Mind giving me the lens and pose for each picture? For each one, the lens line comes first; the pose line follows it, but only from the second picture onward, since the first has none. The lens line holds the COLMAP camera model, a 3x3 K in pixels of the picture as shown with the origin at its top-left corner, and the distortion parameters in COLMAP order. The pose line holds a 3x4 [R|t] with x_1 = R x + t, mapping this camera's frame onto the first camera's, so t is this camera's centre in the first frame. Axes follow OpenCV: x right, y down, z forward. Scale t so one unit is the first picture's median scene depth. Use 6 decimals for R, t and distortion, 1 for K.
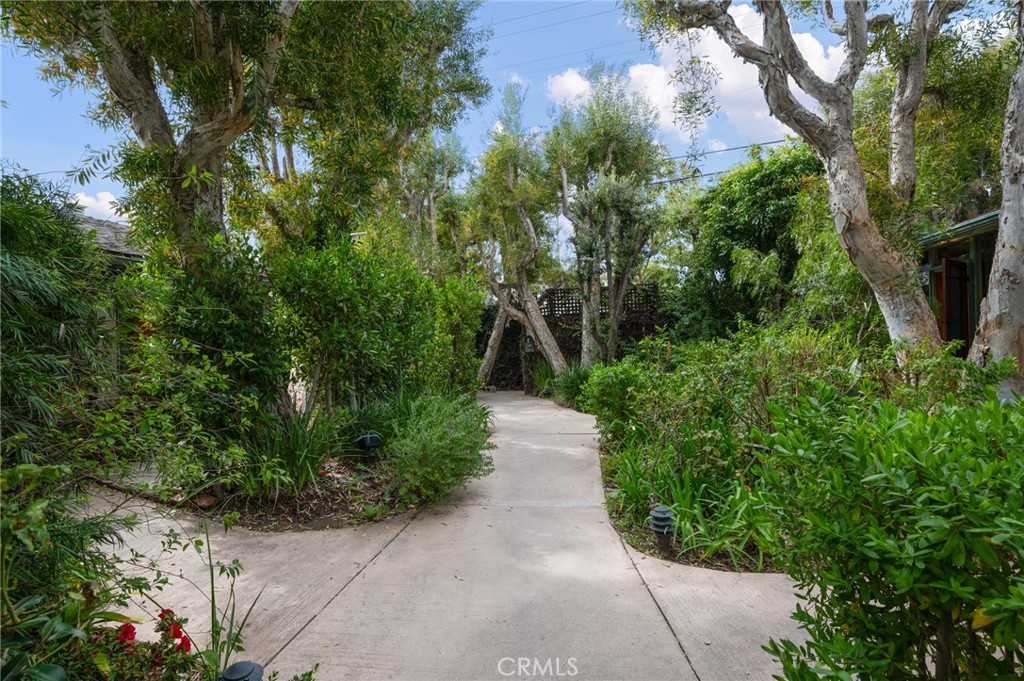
lens RADIAL K [[506.7, 0, 512.2], [0, 506.7, 340.7], [0, 0, 1]] dist [0.000038, -0.000207]
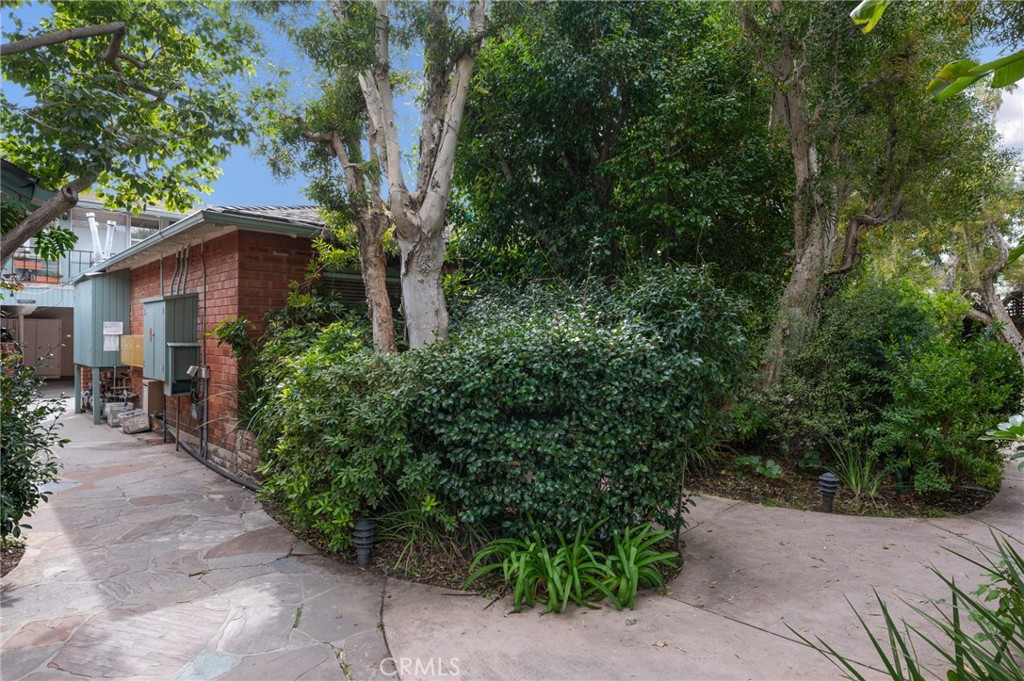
lens RADIAL K [[616.4, 0, 502.8], [0, 616.4, 340.0], [0, 0, 1]] dist [0.014332, 0.003122]
pose [[0.850606, 0.028902, -0.525008, -0.201406], [-0.023706, 0.999581, 0.016619, 0.005692], [0.525268, -0.001690, 0.850935, -0.907446]]
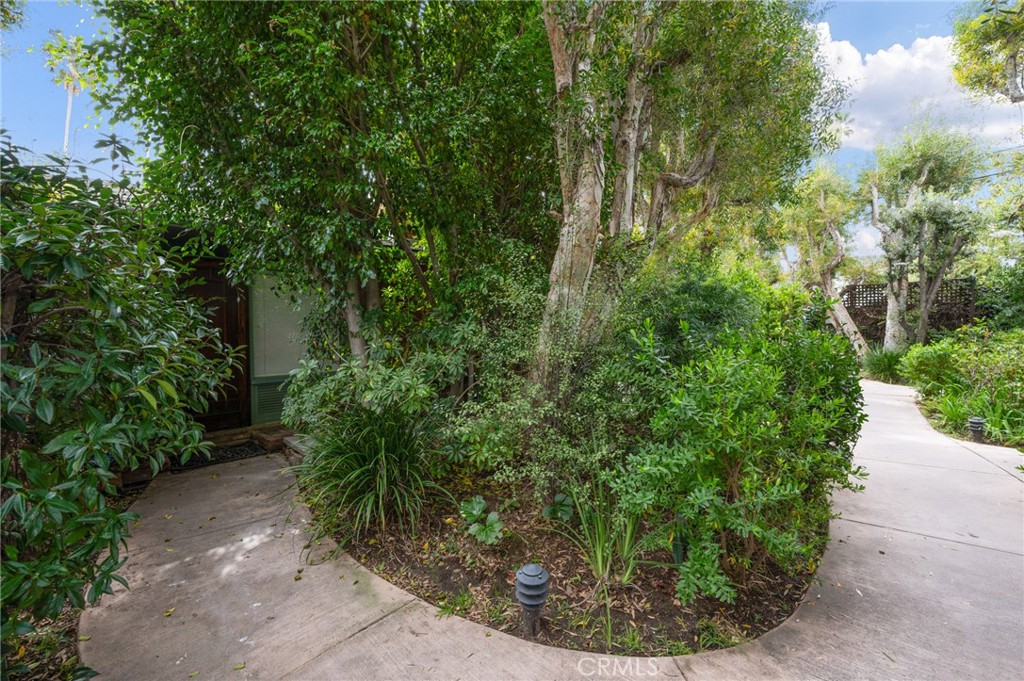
lens RADIAL K [[448.7, 0, 508.5], [0, 448.7, 340.1], [0, 0, 1]] dist [0.003316, -0.000295]
pose [[0.870584, 0.032748, -0.490928, -0.137445], [-0.017059, 0.999192, 0.036400, 0.005374], [0.491723, -0.023315, 0.870439, -0.438420]]
